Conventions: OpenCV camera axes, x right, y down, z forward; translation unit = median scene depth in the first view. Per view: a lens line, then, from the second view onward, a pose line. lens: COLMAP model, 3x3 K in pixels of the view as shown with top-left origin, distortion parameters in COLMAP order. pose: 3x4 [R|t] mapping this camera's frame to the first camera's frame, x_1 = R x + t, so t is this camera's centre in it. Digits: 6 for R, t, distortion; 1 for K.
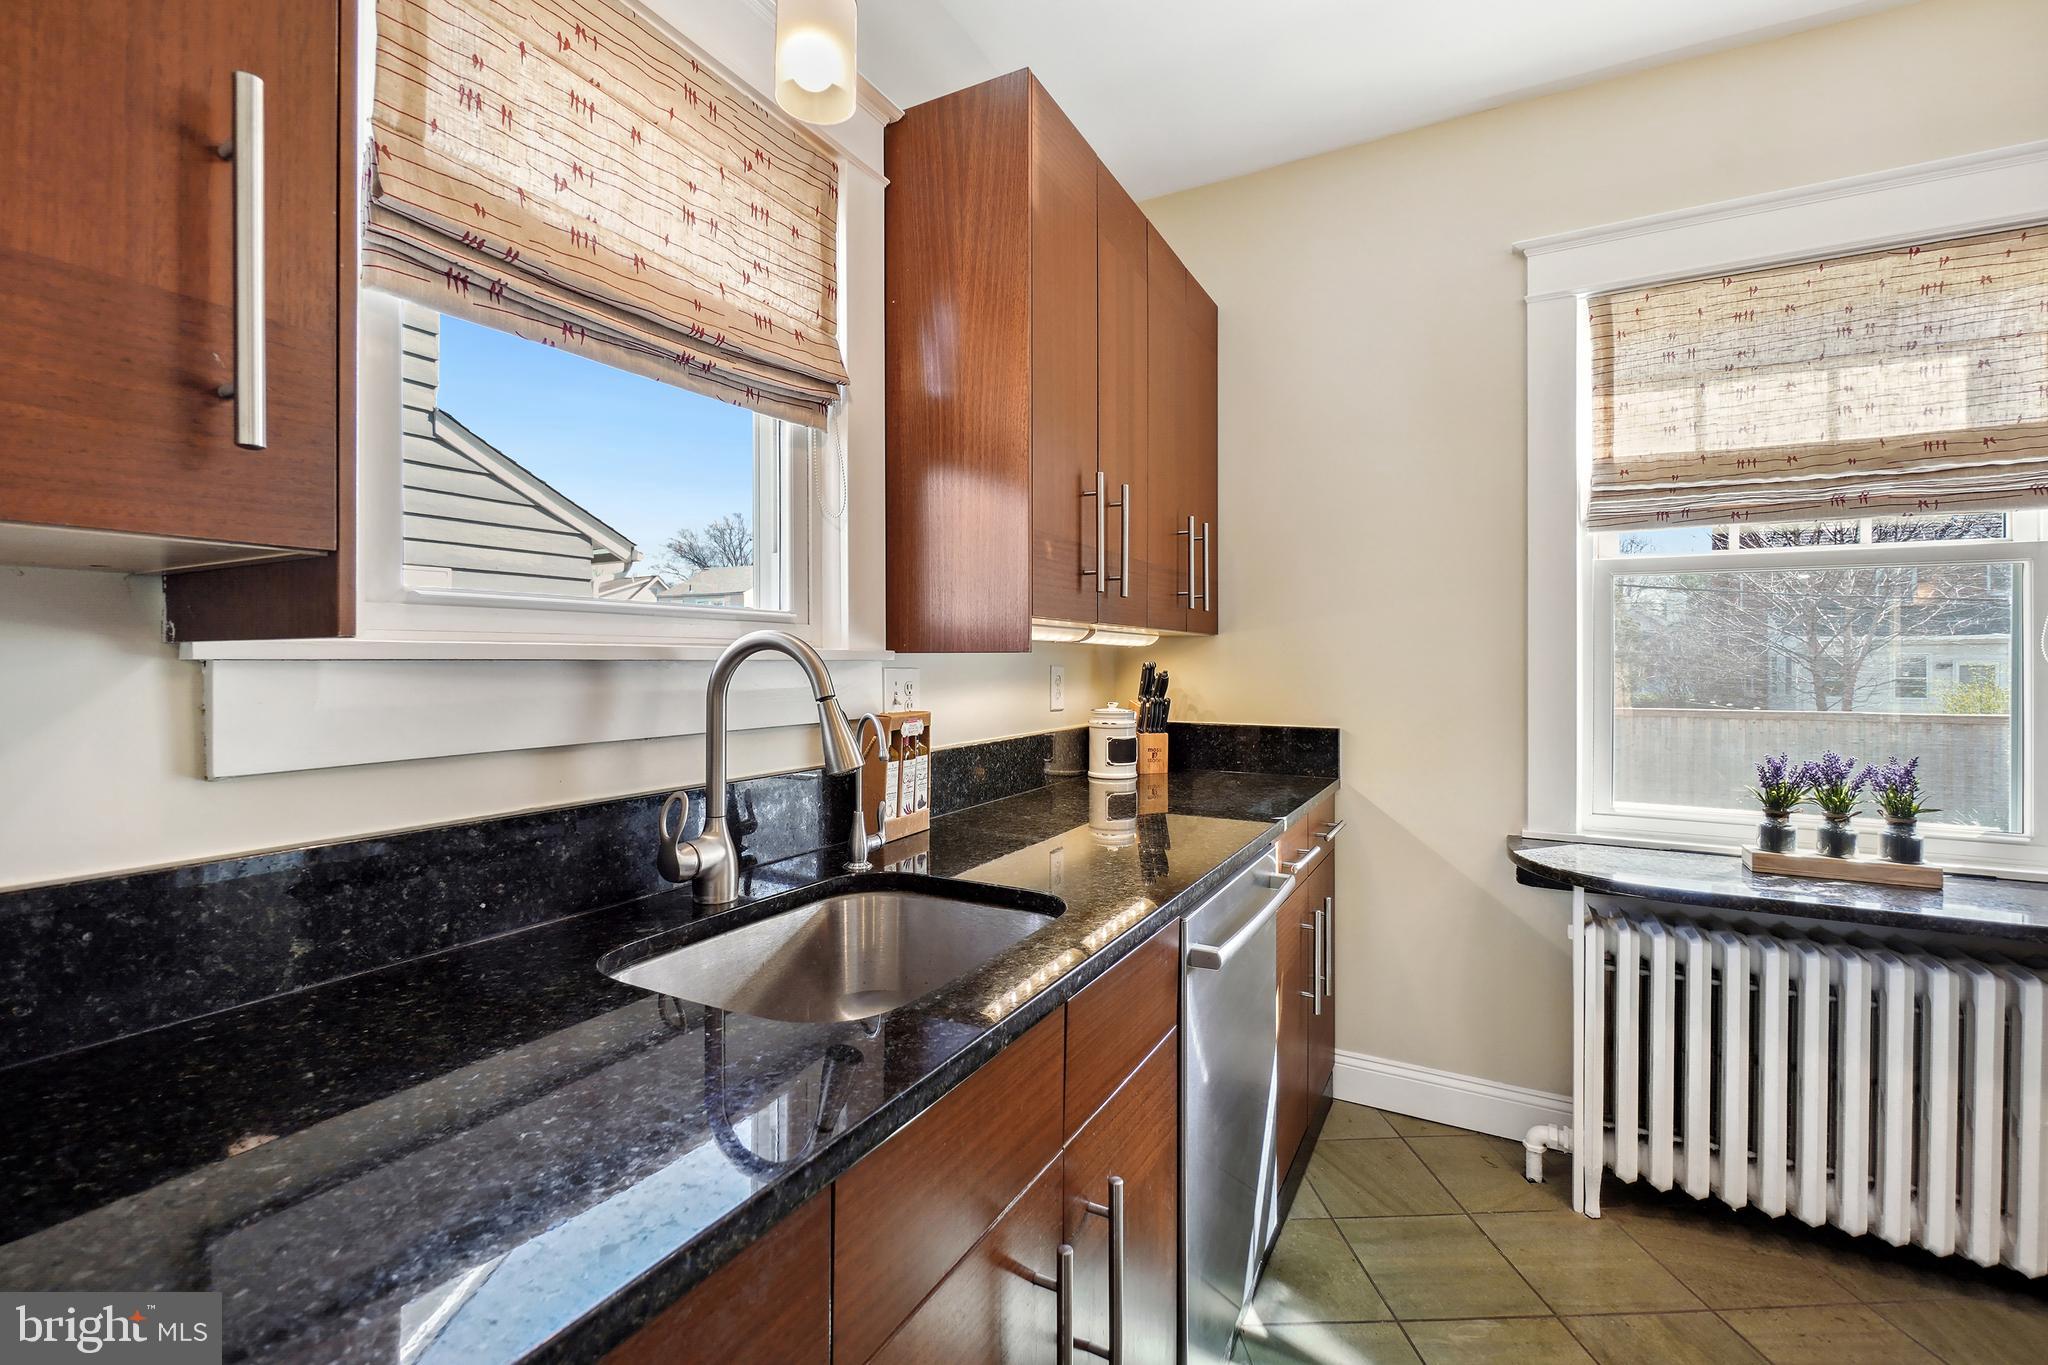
lens RADIAL K [[872.2, 0, 1035.5], [0, 872.2, 674.1], [0, 0, 1]] dist [-0.000959, -0.000208]
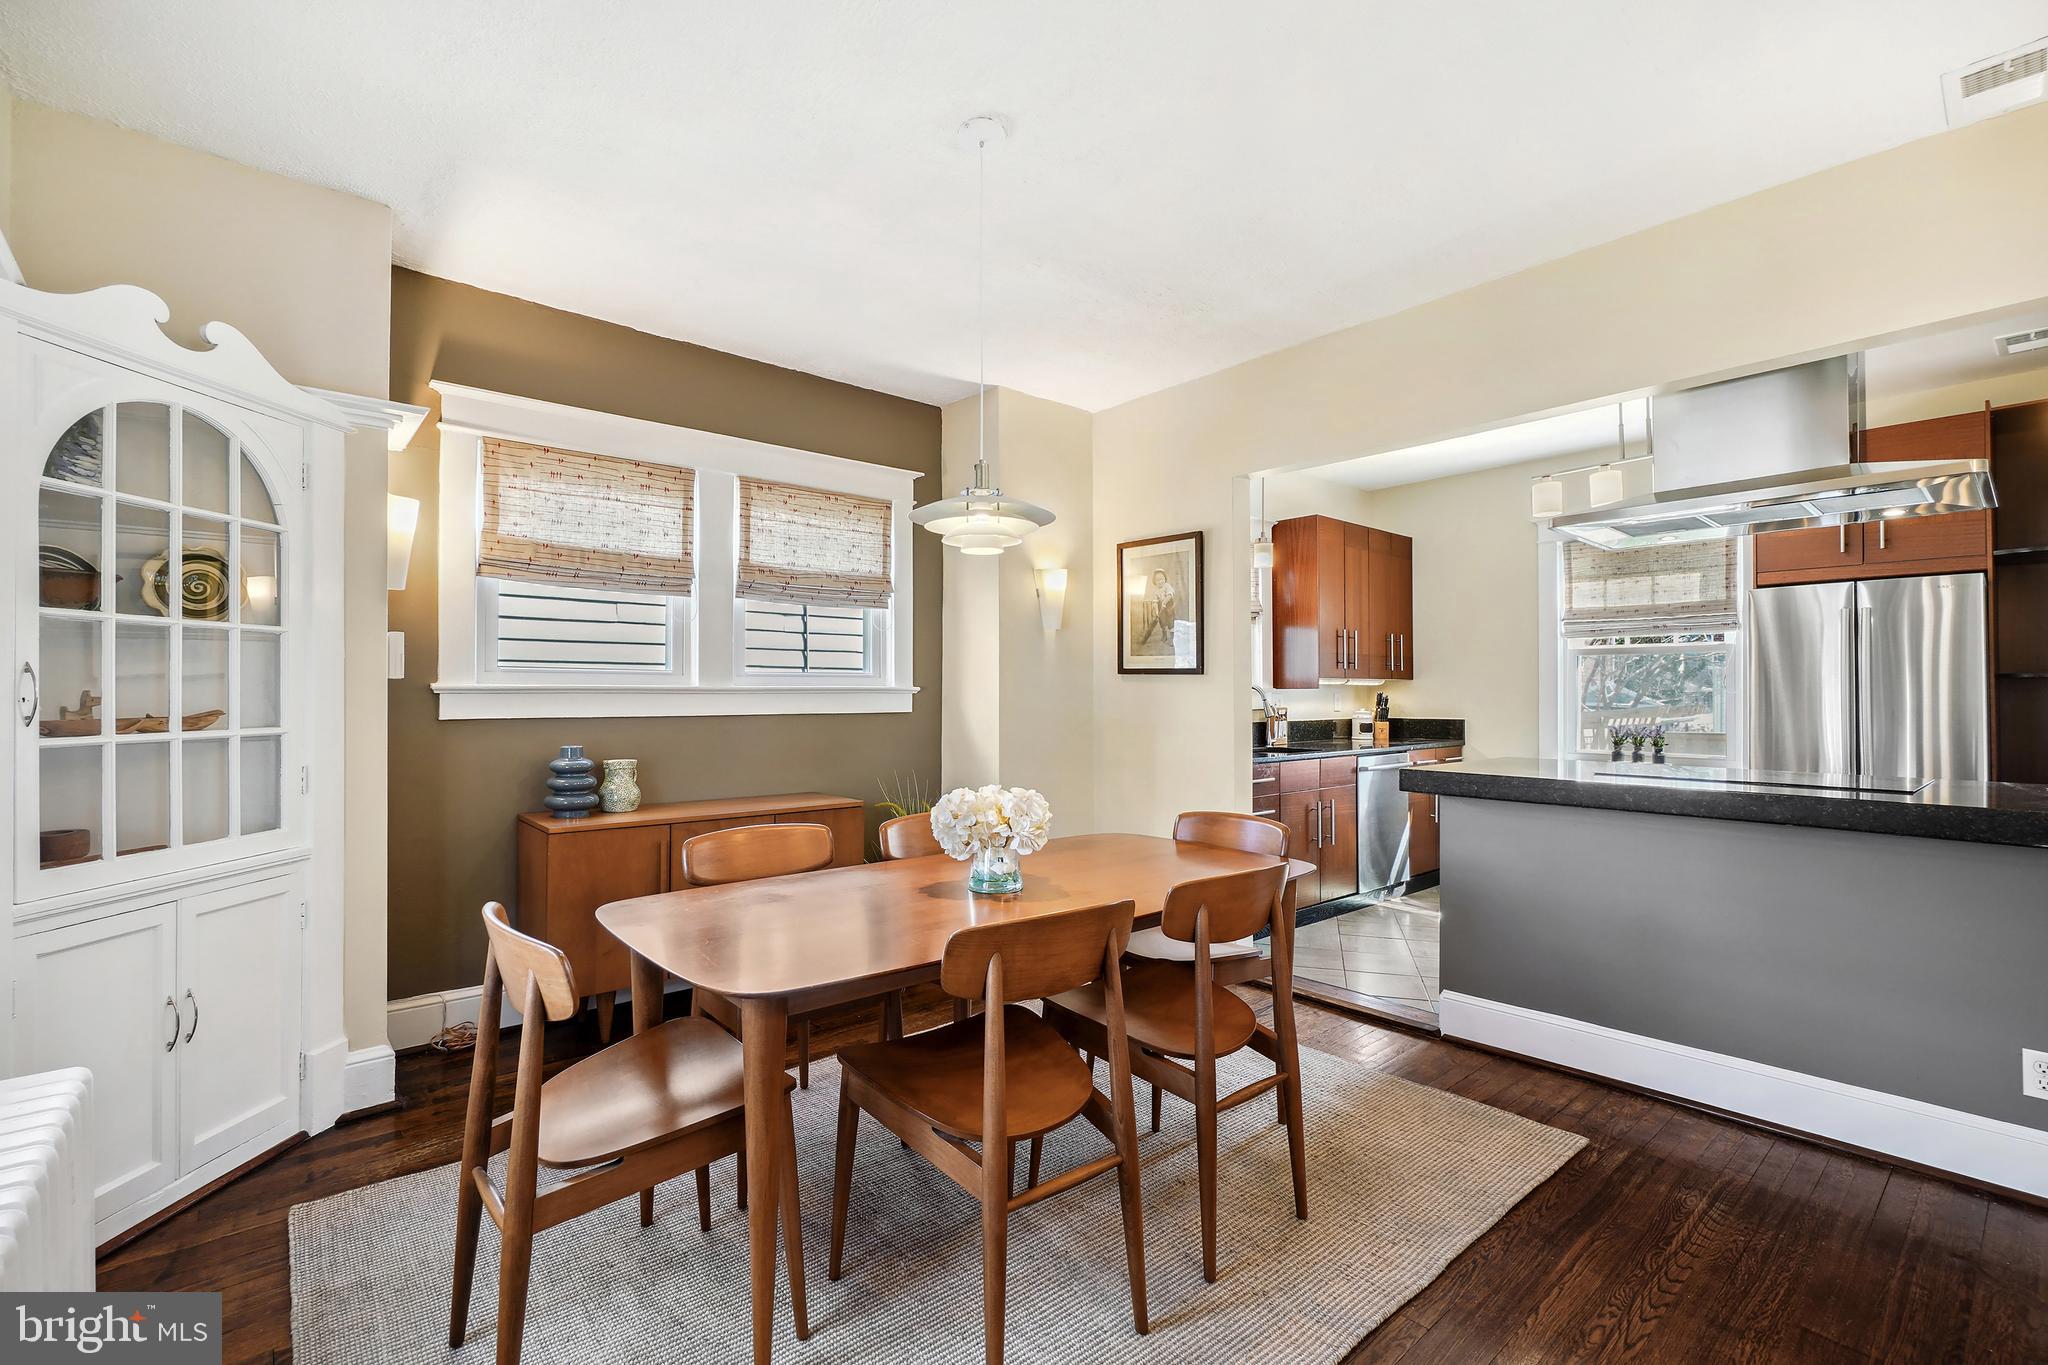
lens RADIAL K [[872.2, 0, 1035.5], [0, 872.2, 674.1], [0, 0, 1]] dist [-0.000959, -0.000208]
pose [[0.931404, -0.008898, -0.363879, 0.158055], [-0.005222, 0.999272, -0.037803, 0.042788], [0.363951, 0.037110, 0.930679, -2.010685]]
